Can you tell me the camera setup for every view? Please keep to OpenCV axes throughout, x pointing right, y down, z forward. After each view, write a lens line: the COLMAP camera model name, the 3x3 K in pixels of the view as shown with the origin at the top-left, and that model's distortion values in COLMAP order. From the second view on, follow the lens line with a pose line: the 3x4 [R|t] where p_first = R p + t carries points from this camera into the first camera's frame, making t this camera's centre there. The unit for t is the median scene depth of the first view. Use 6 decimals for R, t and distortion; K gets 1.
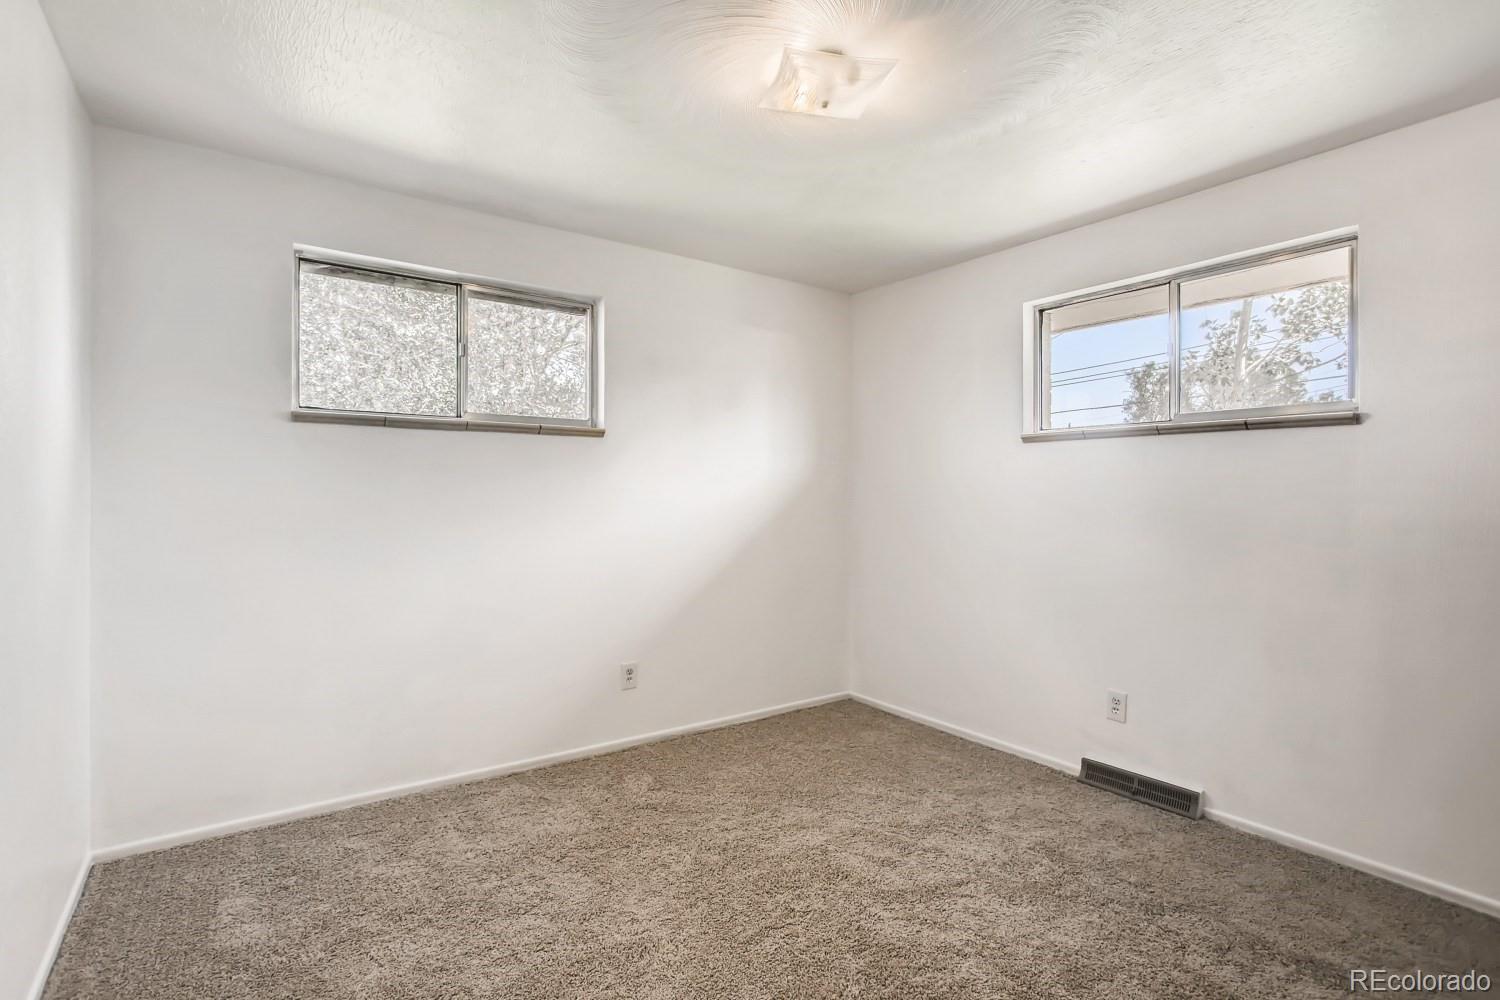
lens RADIAL K [[733.6, 0, 750.0], [0, 733.6, 500.0], [0, 0, 1]] dist [-0.000330, 0.000806]
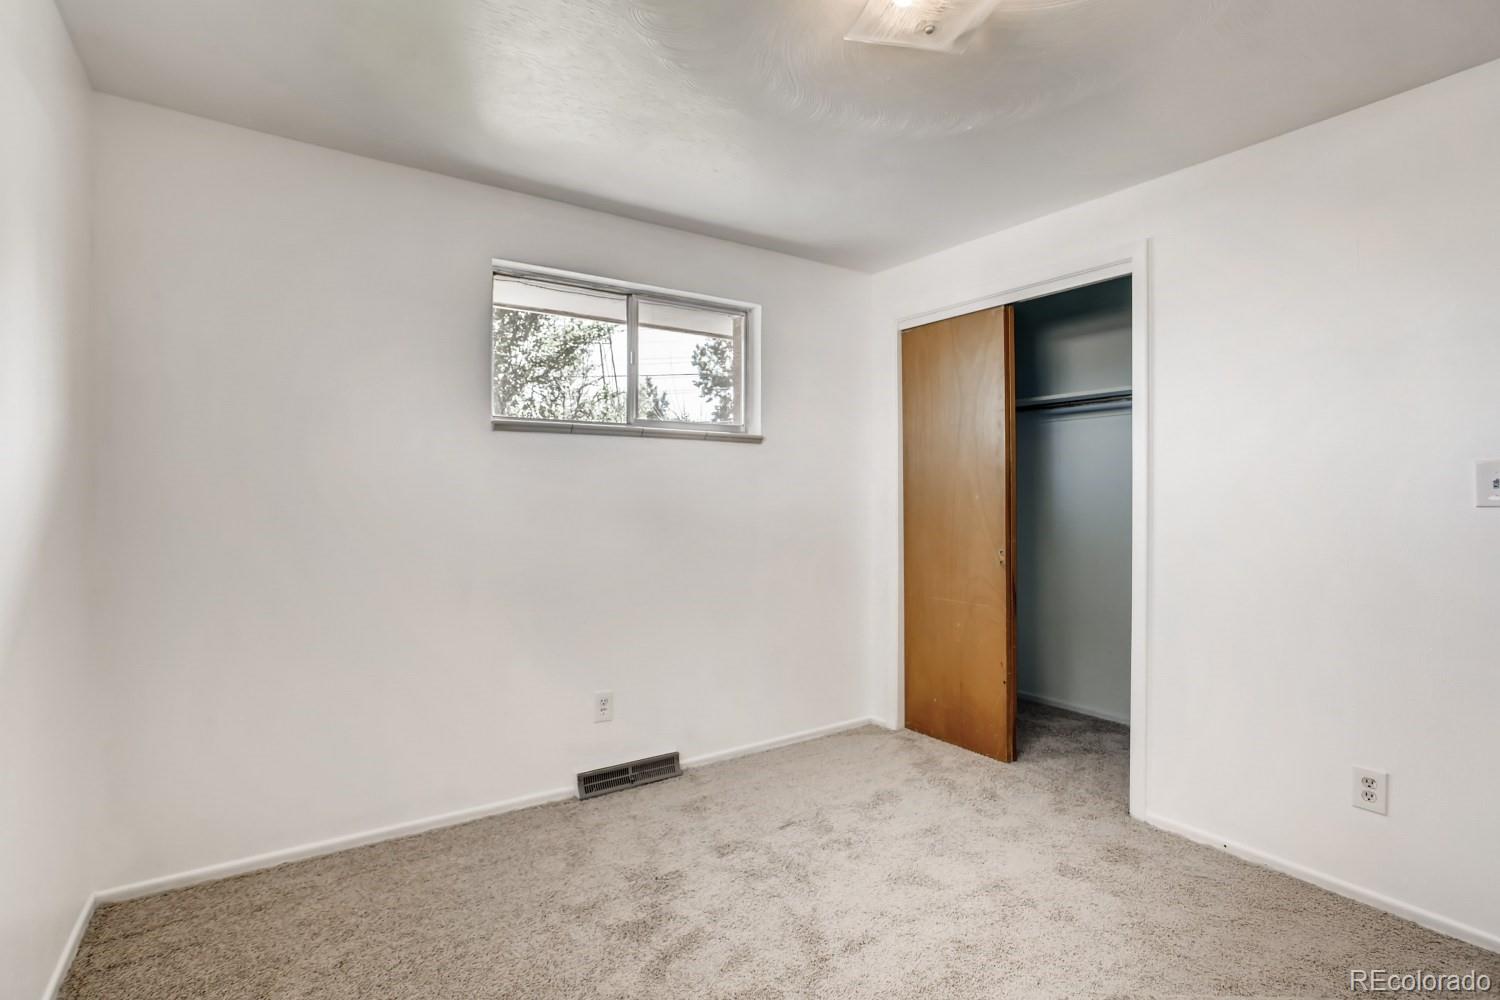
lens RADIAL K [[733.6, 0, 750.0], [0, 733.6, 500.0], [0, 0, 1]] dist [-0.000330, 0.000806]
pose [[0.024199, -0.009832, 0.999659, -0.576991], [0.003723, 0.999946, 0.009745, -0.009086], [-0.999700, 0.003486, 0.024234, 0.919528]]
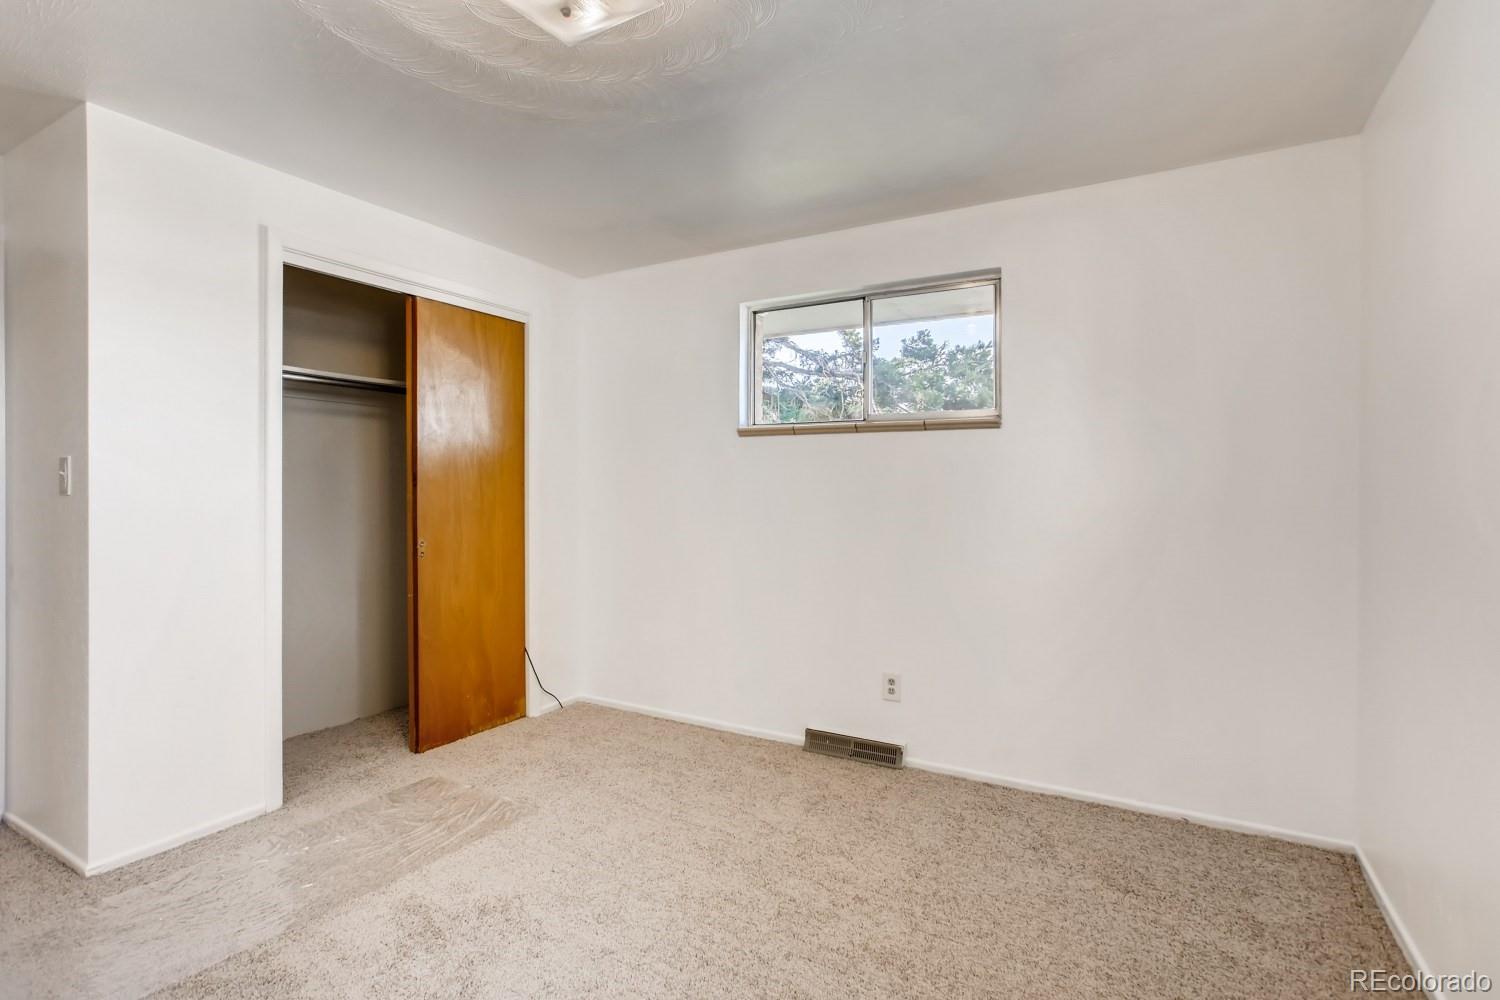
lens RADIAL K [[709.2, 0, 753.7], [0, 709.2, 491.1], [0, 0, 1]] dist [0.047361, -0.000054]
pose [[0.903905, -0.005404, 0.427699, -0.071367], [0.004351, 0.999985, 0.003438, -0.002891], [-0.427711, -0.001247, 0.903915, 0.092500]]
